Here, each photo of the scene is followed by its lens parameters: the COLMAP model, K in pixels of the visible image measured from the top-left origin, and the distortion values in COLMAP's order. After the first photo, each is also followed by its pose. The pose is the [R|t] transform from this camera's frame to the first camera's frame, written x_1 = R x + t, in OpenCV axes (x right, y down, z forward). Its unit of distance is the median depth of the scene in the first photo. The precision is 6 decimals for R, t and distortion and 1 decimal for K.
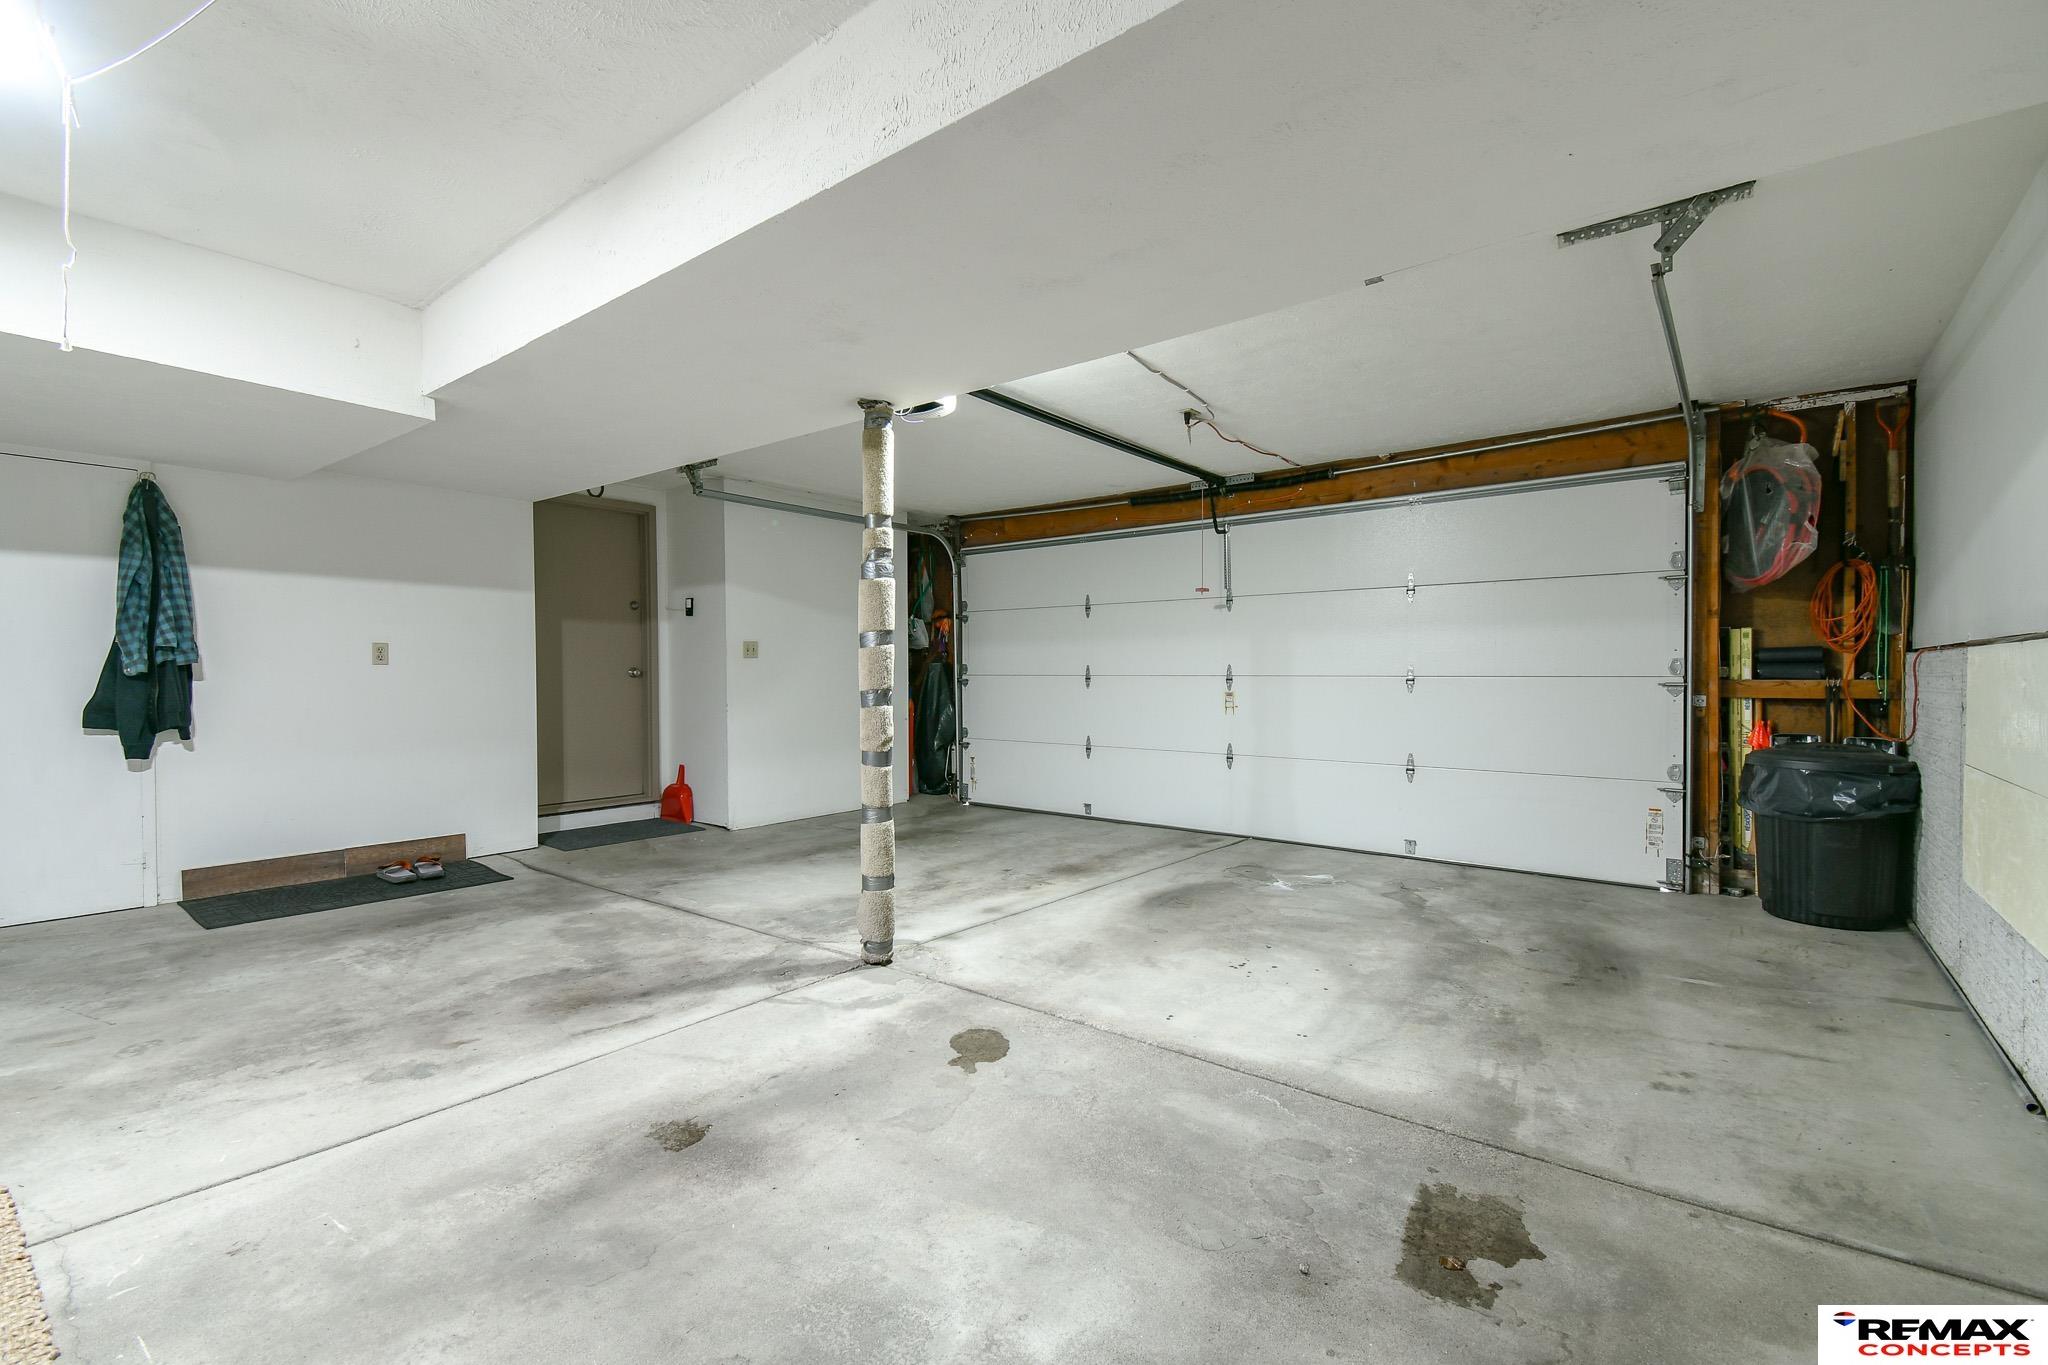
lens RADIAL K [[893.0, 0, 1017.5], [0, 893.0, 680.5], [0, 0, 1]] dist [0.030204, -0.013016]
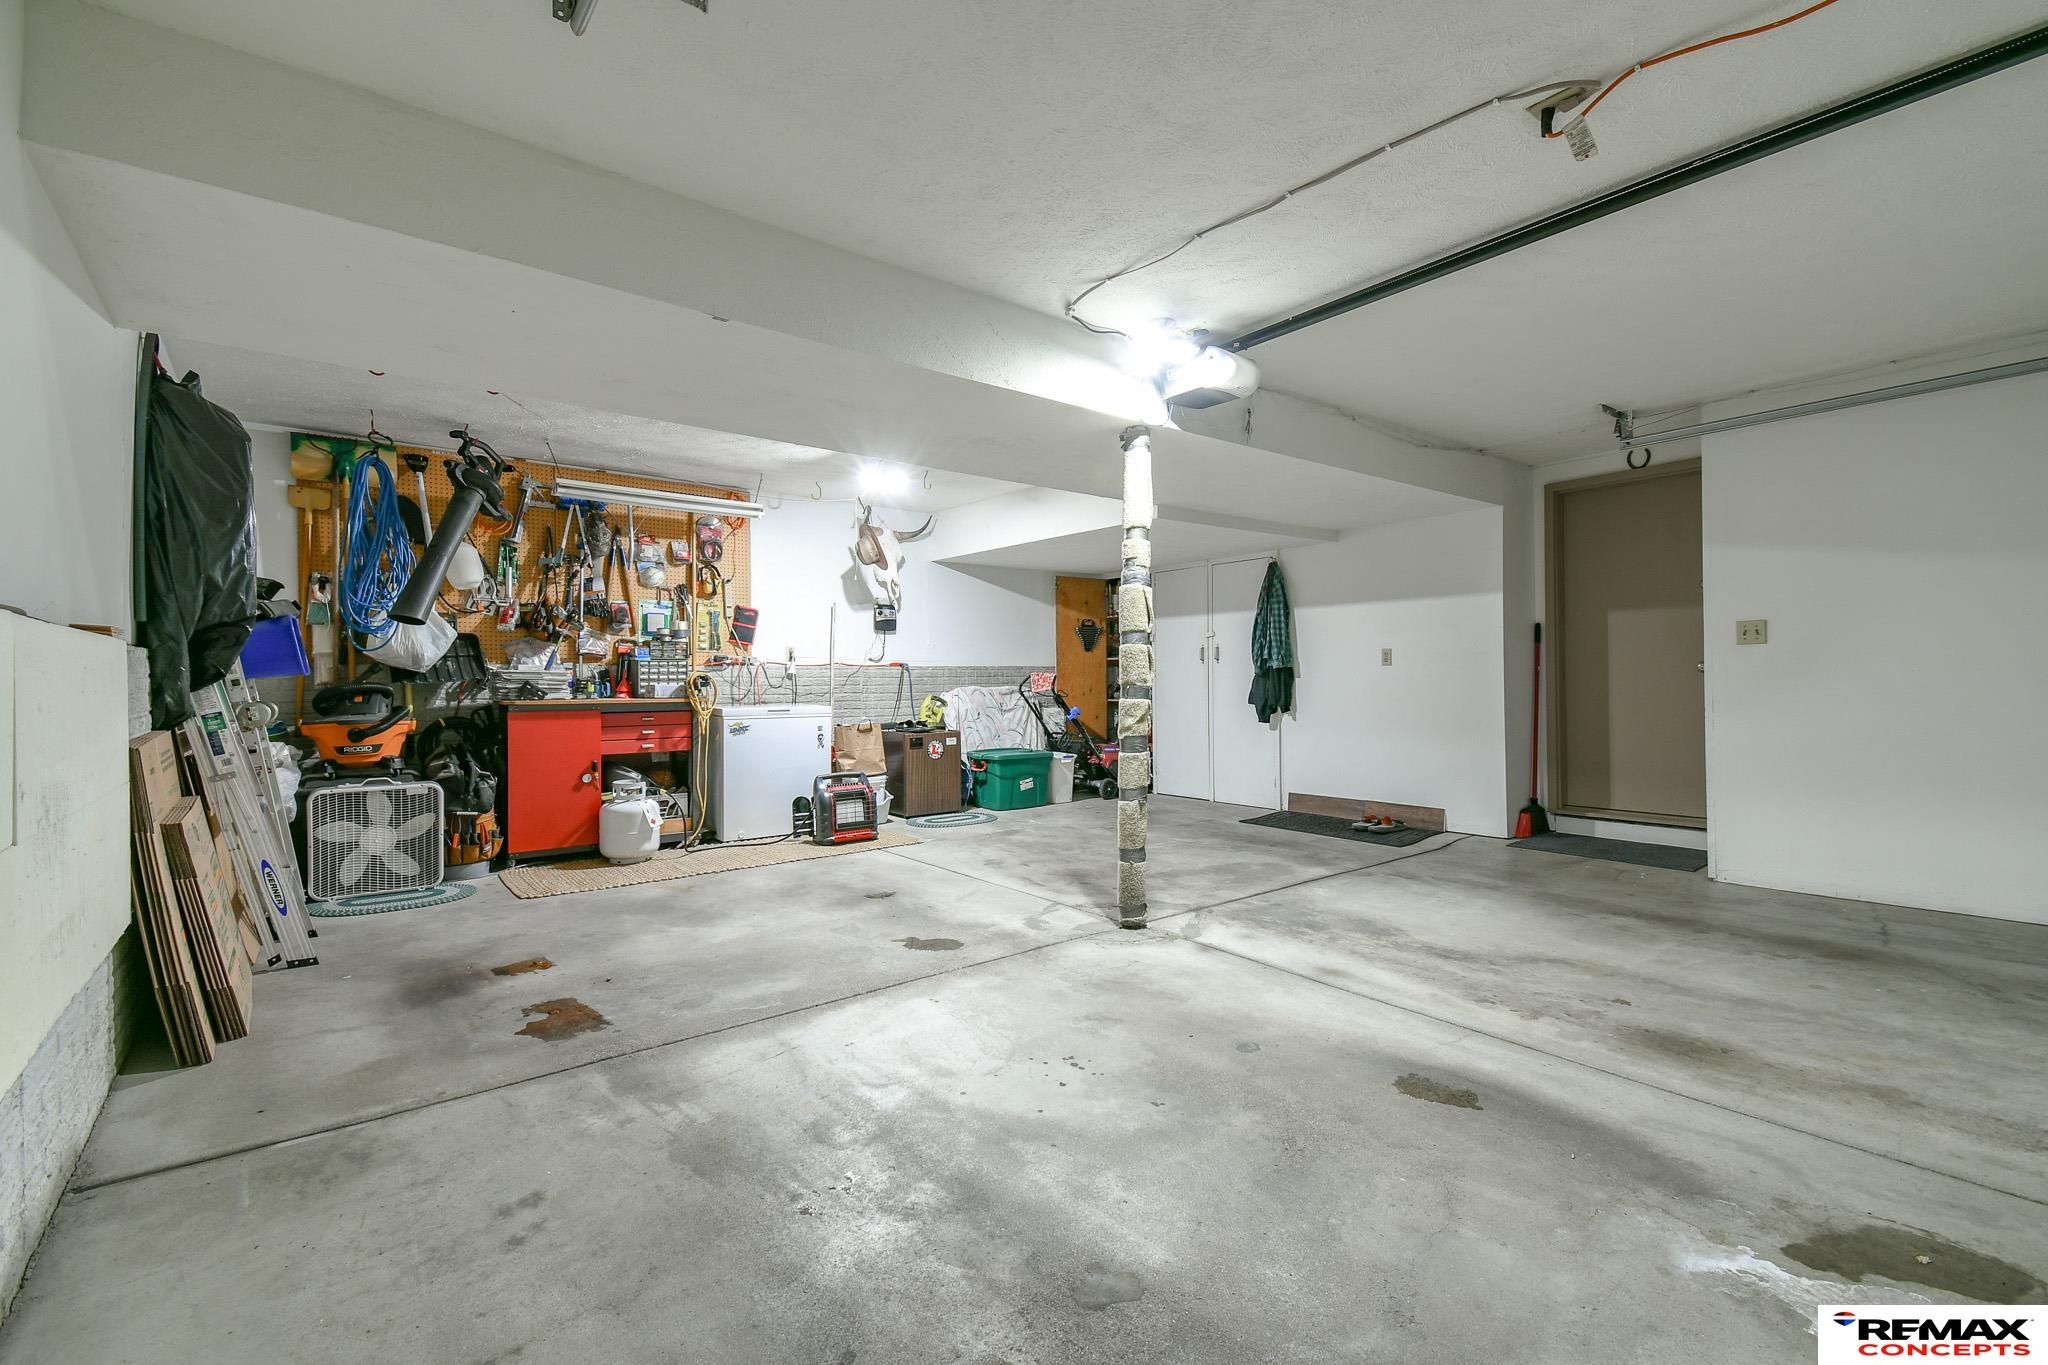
lens RADIAL K [[893.0, 0, 1022.3], [0, 893.0, 683.2], [0, 0, 1]] dist [0.030204, -0.013016]
pose [[-0.228390, 0.004131, -0.973561, 1.242065], [-0.005144, 0.999972, 0.005450, 0.005782], [0.973556, 0.006253, -0.228362, 1.440780]]
